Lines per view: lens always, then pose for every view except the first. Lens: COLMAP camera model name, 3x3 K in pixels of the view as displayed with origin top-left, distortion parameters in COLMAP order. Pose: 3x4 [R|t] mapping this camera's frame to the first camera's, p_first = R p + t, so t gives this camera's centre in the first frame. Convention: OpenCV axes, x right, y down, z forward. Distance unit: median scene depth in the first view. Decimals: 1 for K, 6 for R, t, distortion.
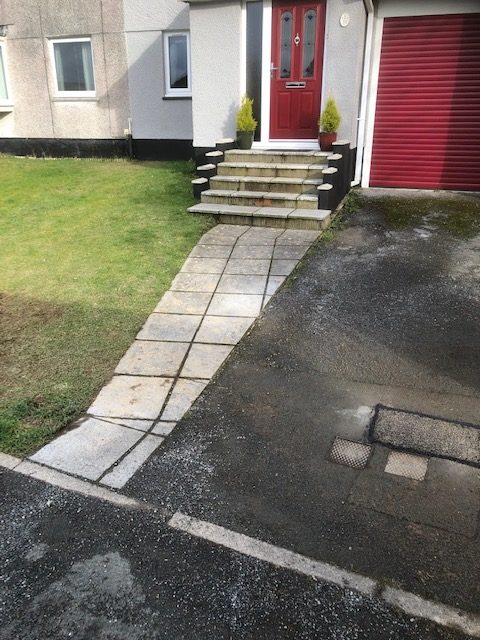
lens RADIAL K [[514.2, 0, 240.0], [0, 514.2, 320.0], [0, 0, 1]] dist [0.019679, -0.017207]
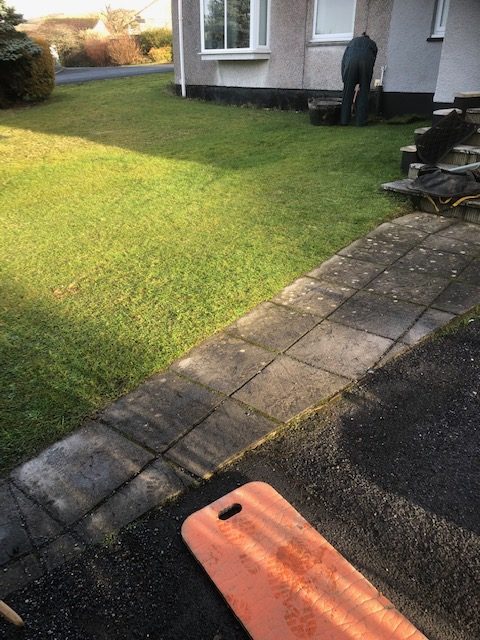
lens RADIAL K [[514.2, 0, 240.0], [0, 514.2, 320.0], [0, 0, 1]] dist [0.019679, -0.017207]
pose [[0.857343, 0.231123, -0.459940, 0.150801], [-0.197098, 0.972831, 0.121458, -0.100900], [0.475516, -0.013478, 0.879604, 0.321375]]
